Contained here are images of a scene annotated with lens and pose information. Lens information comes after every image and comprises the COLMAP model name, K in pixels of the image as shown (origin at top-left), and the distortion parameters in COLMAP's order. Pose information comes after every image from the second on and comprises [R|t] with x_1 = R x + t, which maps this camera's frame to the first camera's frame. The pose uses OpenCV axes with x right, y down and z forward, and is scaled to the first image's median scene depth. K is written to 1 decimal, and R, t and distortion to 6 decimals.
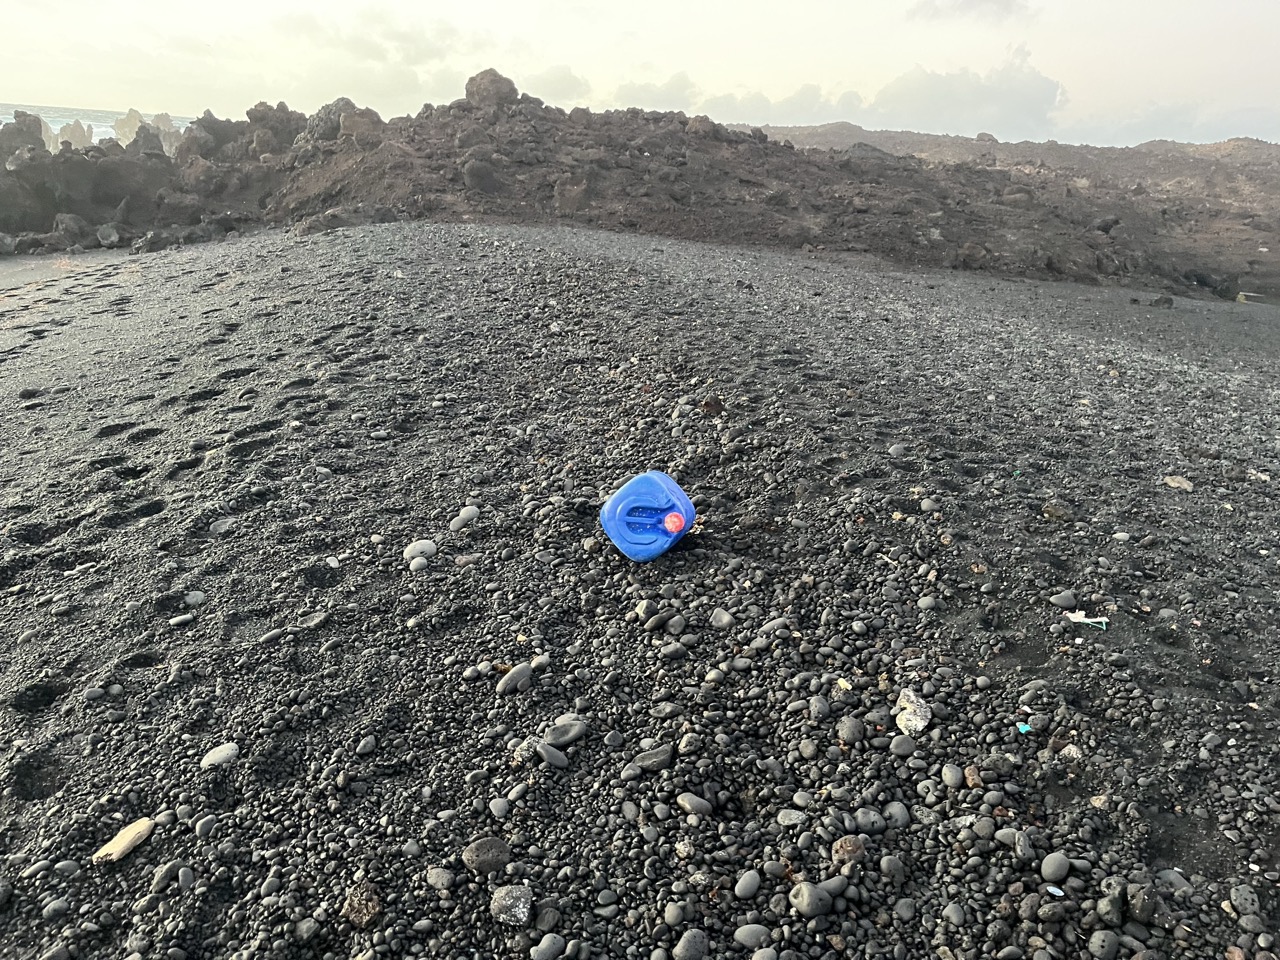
lens RADIAL K [[949.0, 0, 640.0], [0, 949.0, 480.0], [0, 0, 1]] dist [0.063092, -0.096815]
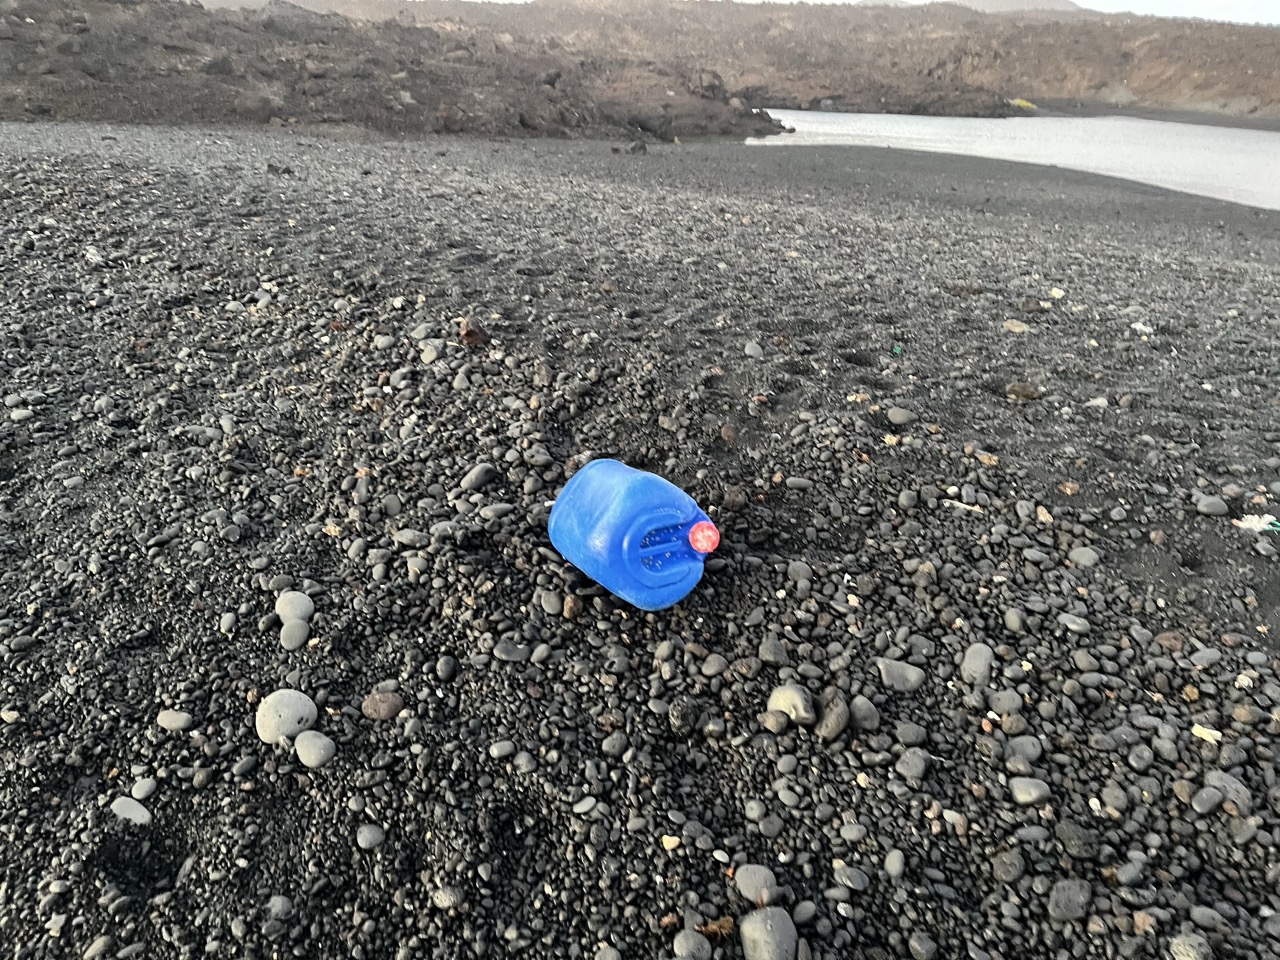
lens RADIAL K [[949.0, 0, 640.0], [0, 949.0, 480.0], [0, 0, 1]] dist [0.063092, -0.096815]
pose [[0.846959, -0.255874, 0.466036, -0.056472], [0.196286, 0.965133, 0.173176, -0.021868], [-0.494098, -0.055196, 0.867652, 0.089897]]
